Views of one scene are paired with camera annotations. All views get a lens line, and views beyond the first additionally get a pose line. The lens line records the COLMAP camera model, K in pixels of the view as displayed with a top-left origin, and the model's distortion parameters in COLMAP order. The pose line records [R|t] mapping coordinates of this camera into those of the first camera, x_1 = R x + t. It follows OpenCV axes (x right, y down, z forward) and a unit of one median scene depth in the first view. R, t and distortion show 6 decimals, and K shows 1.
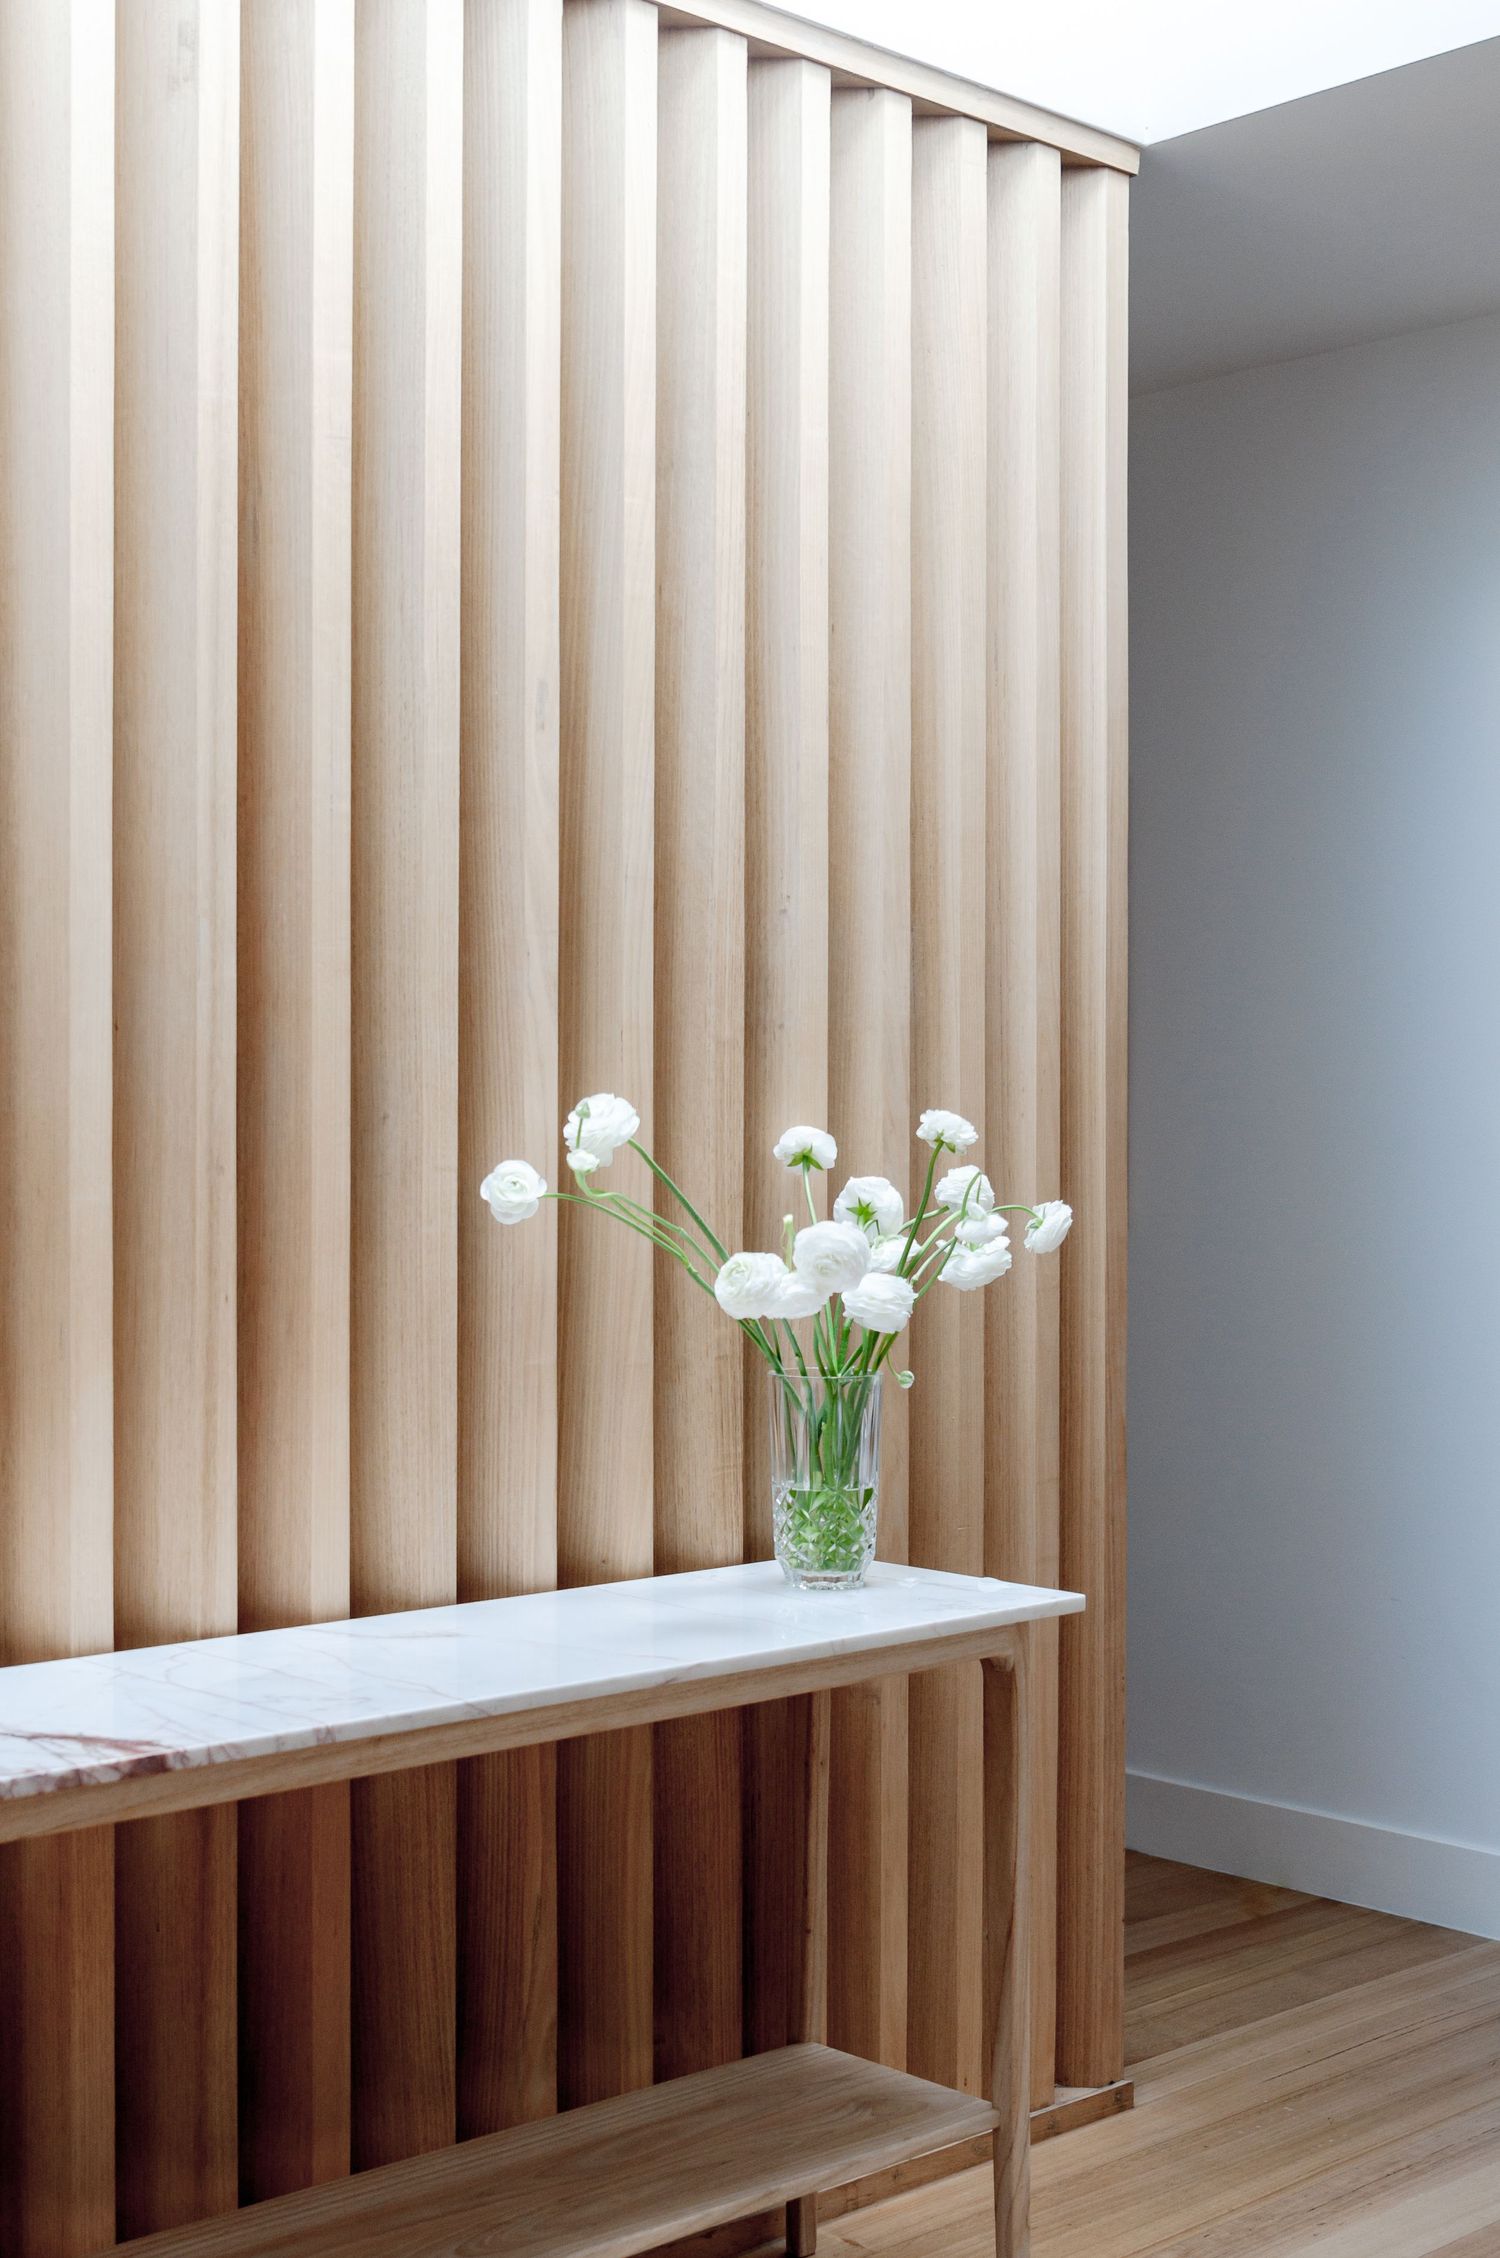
lens RADIAL K [[2880.5, 0, 750.0], [0, 2880.5, 1129.0], [0, 0, 1]] dist [-0.329123, 1.058159]
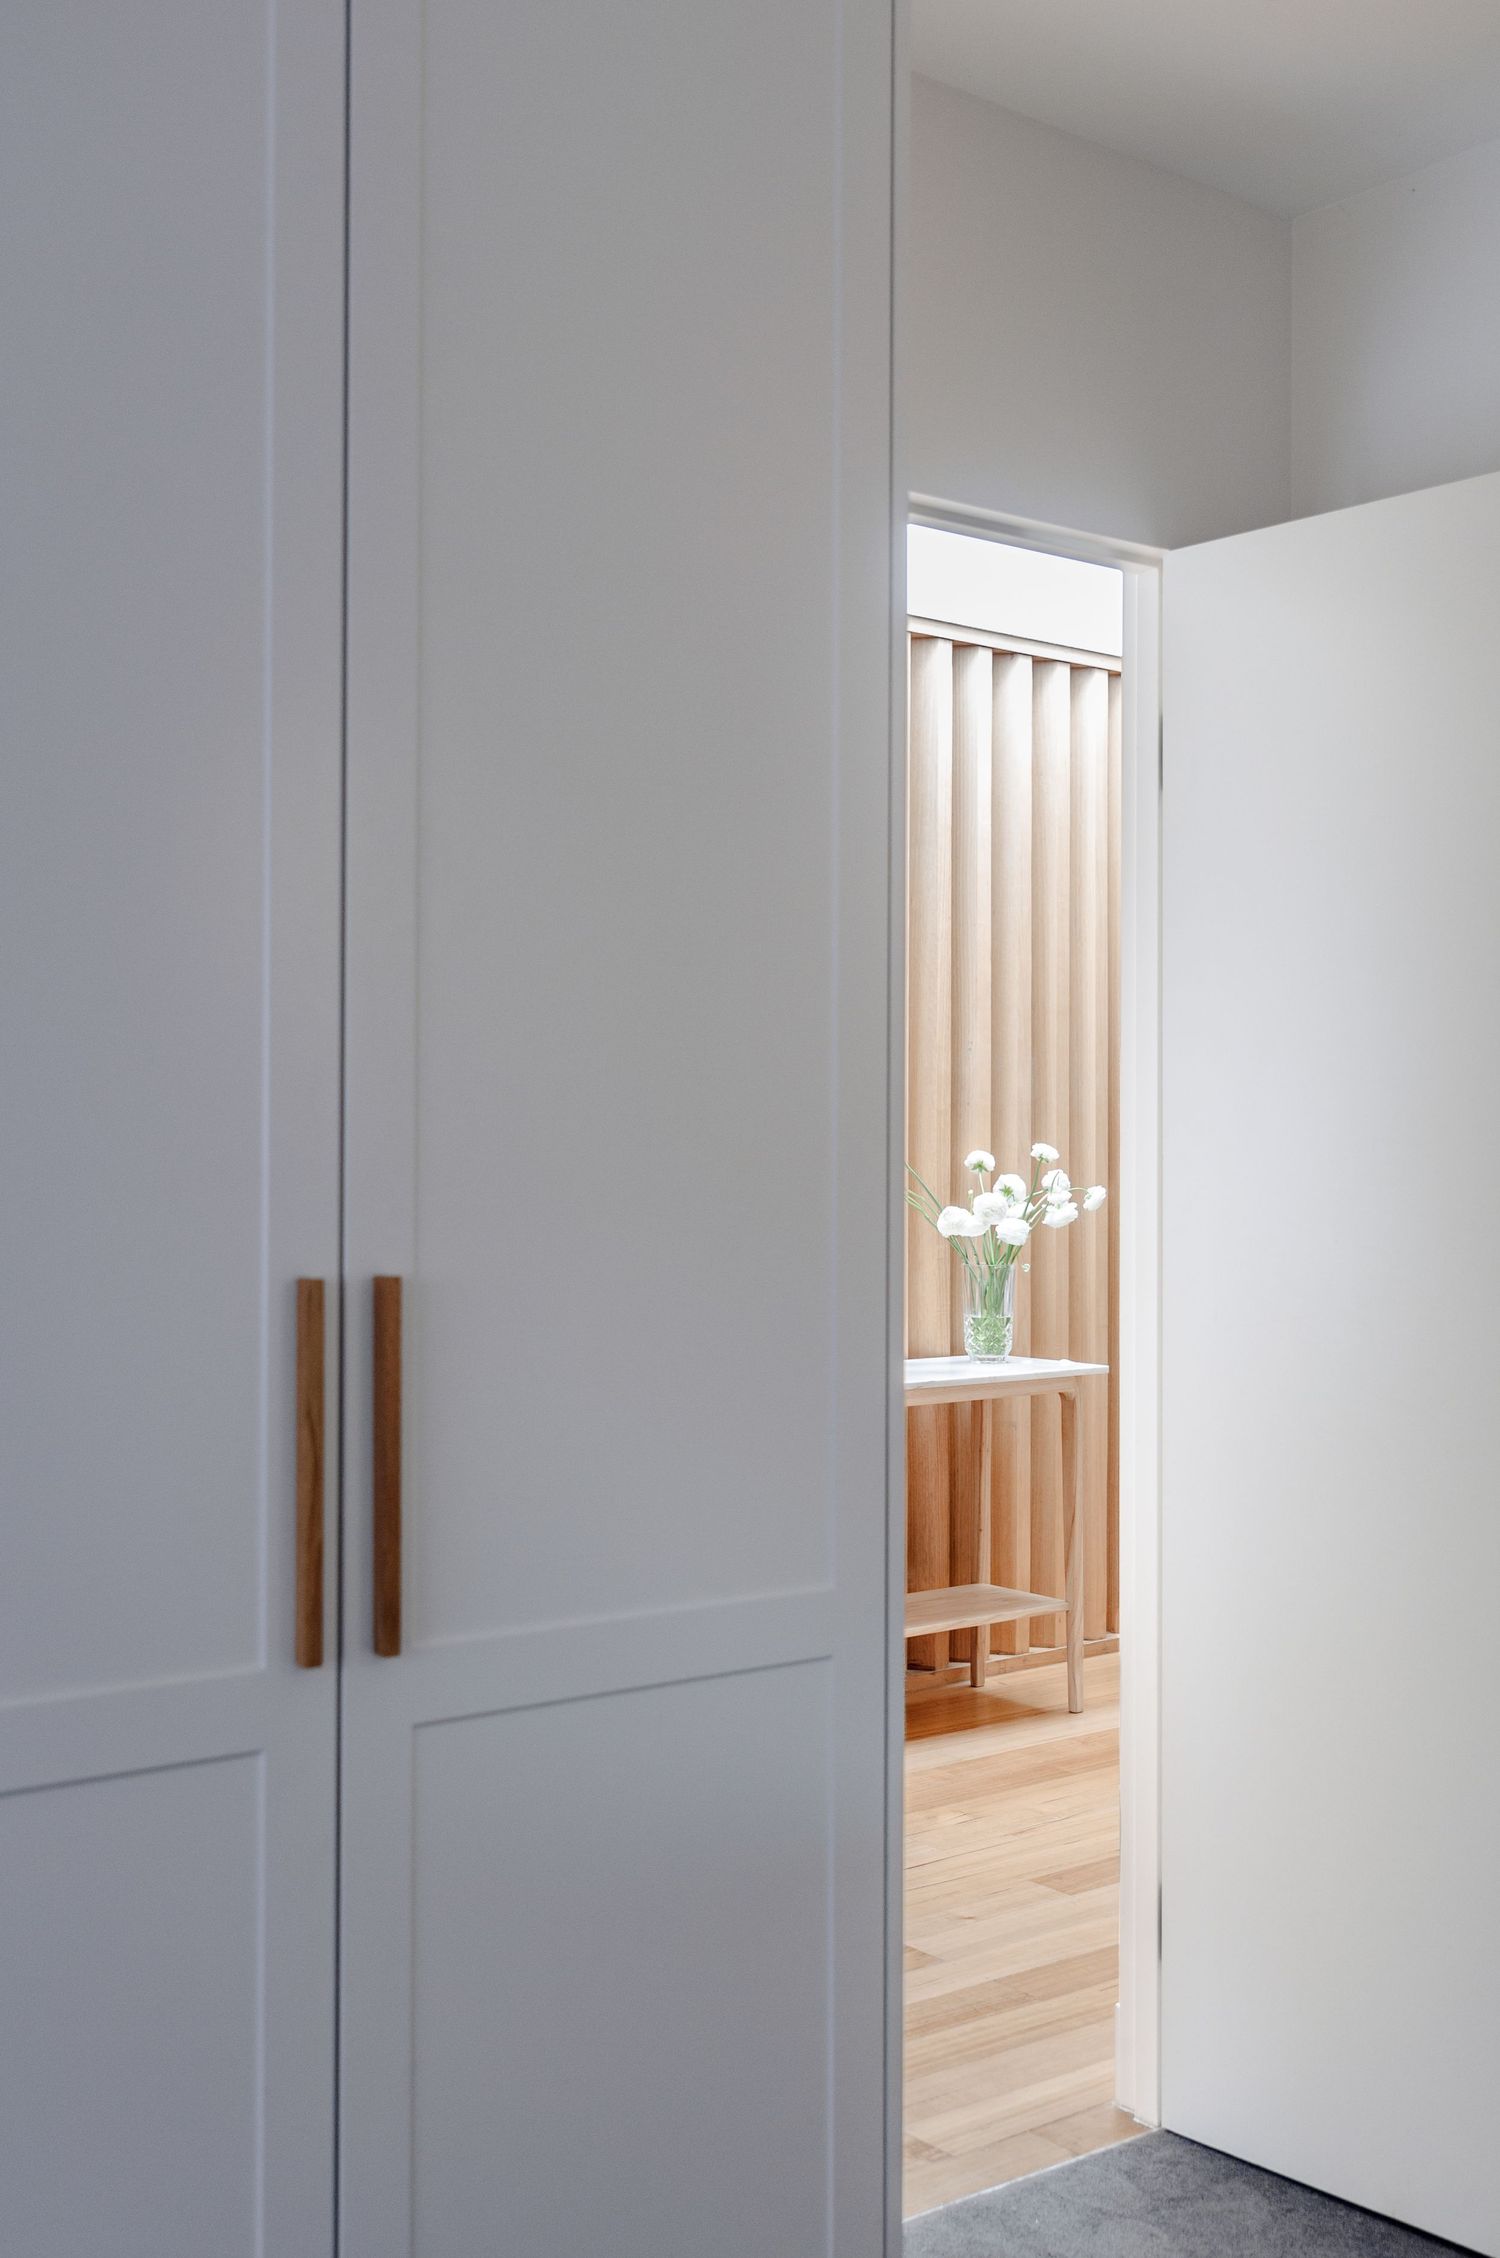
lens RADIAL K [[2334.4, 0, 750.0], [0, 2334.4, 1129.0], [0, 0, 1]] dist [-0.004403, -0.003225]
pose [[0.996330, 0.000157, -0.085599, -0.002234], [-0.001688, 0.999840, -0.017807, 0.014620], [0.085583, 0.017887, 0.996170, -0.764271]]
